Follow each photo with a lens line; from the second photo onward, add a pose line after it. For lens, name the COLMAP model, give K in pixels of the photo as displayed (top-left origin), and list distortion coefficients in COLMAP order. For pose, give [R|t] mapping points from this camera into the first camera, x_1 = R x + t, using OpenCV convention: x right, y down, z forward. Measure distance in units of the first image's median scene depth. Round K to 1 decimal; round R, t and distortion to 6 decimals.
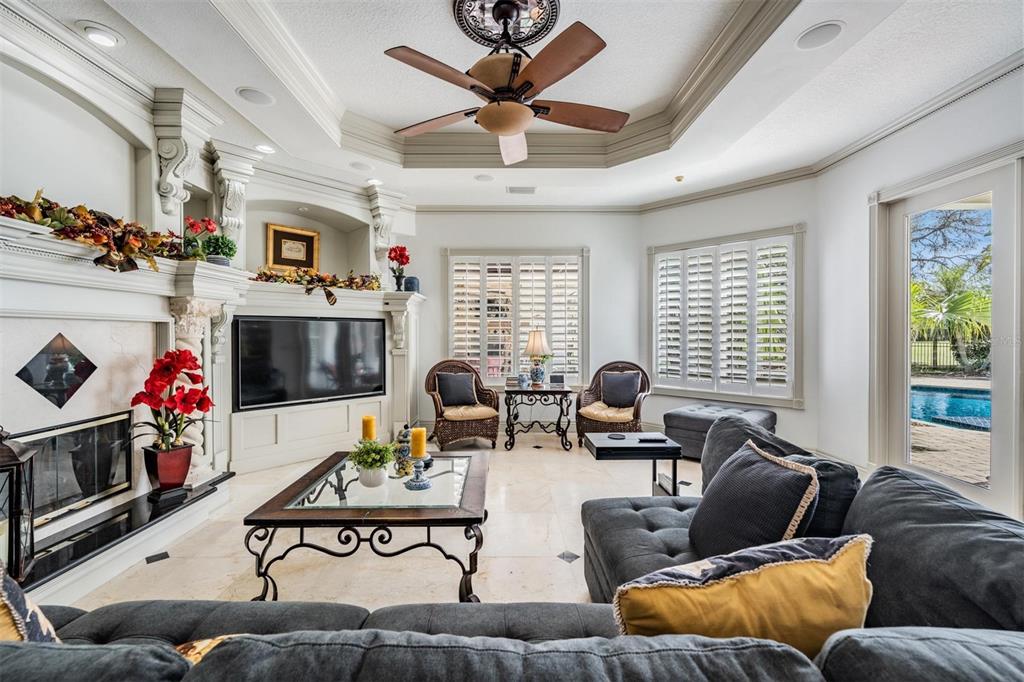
lens RADIAL K [[421.9, 0, 512.9], [0, 421.9, 335.7], [0, 0, 1]] dist [0.000245, -0.000720]
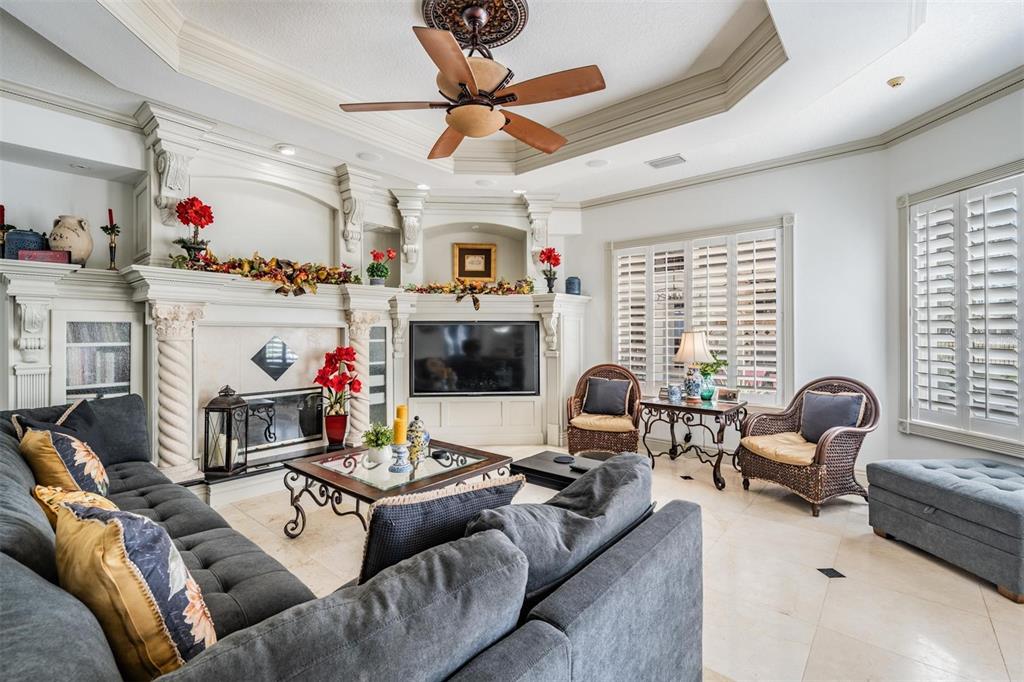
lens RADIAL K [[457.4, 0, 508.8], [0, 457.4, 334.9], [0, 0, 1]] dist [-0.004677, 0.001290]
pose [[0.747491, 0.000131, -0.664272, 0.392443], [-0.003049, 0.999990, -0.003233, -0.002434], [0.664265, 0.004442, 0.747484, 0.130346]]
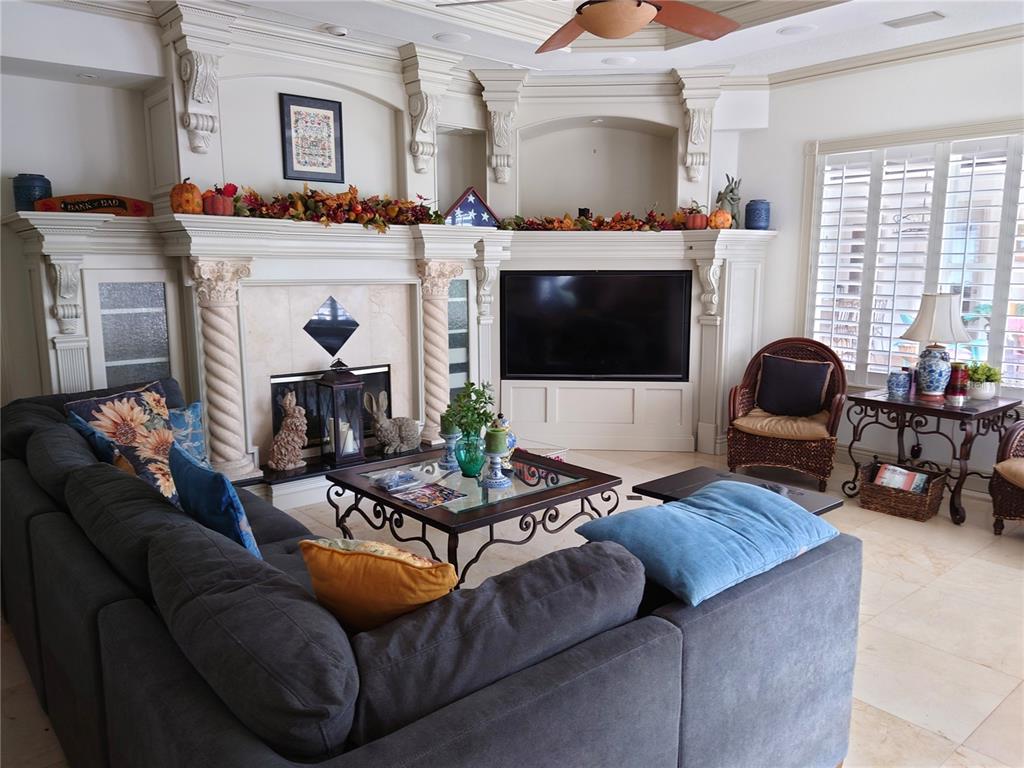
lens RADIAL K [[775.0, 0, 519.8], [0, 775.0, 389.2], [0, 0, 1]] dist [0.059414, -0.002806]
pose [[0.638380, 0.123789, -0.759702, 0.513159], [-0.005174, 0.987651, 0.156585, -0.047191], [0.769704, -0.096030, 0.631137, -0.020186]]
